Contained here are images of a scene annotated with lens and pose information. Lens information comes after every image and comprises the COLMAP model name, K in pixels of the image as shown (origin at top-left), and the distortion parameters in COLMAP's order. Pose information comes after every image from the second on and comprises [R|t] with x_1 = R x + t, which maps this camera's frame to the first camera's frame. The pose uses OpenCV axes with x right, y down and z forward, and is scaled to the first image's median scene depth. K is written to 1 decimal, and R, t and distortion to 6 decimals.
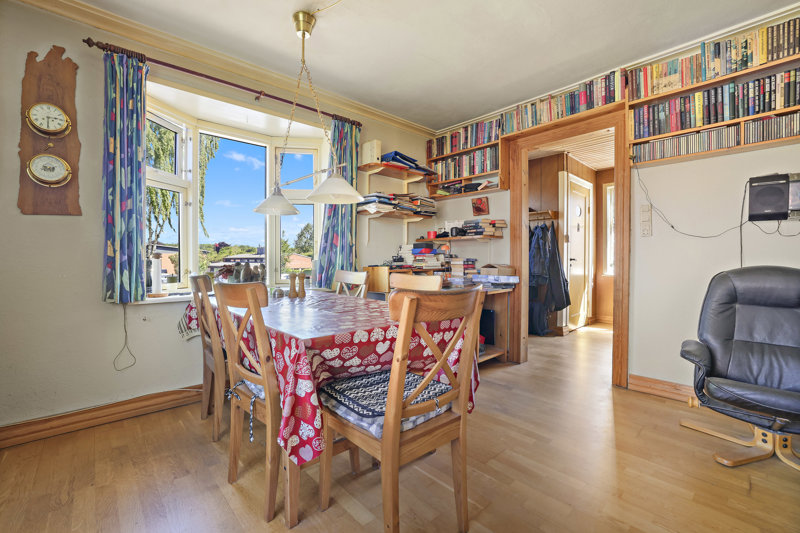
lens RADIAL K [[346.3, 0, 402.7], [0, 346.3, 262.5], [0, 0, 1]] dist [-0.037774, 0.011021]
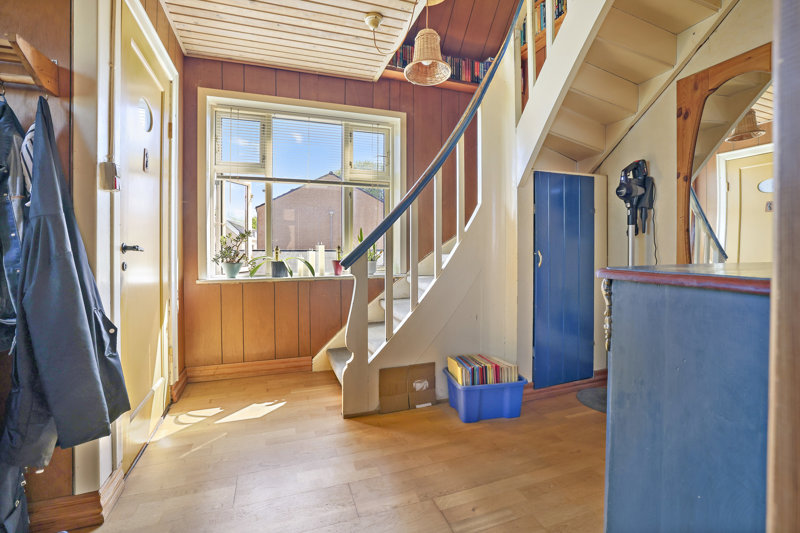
lens RADIAL K [[346.3, 0, 393.5], [0, 346.3, 248.4], [0, 0, 1]] dist [-0.037774, 0.011021]
pose [[0.408167, -0.009889, 0.912854, 0.312533], [0.009779, 0.999931, 0.006459, -0.008162], [-0.912855, 0.006291, 0.408235, 0.659760]]
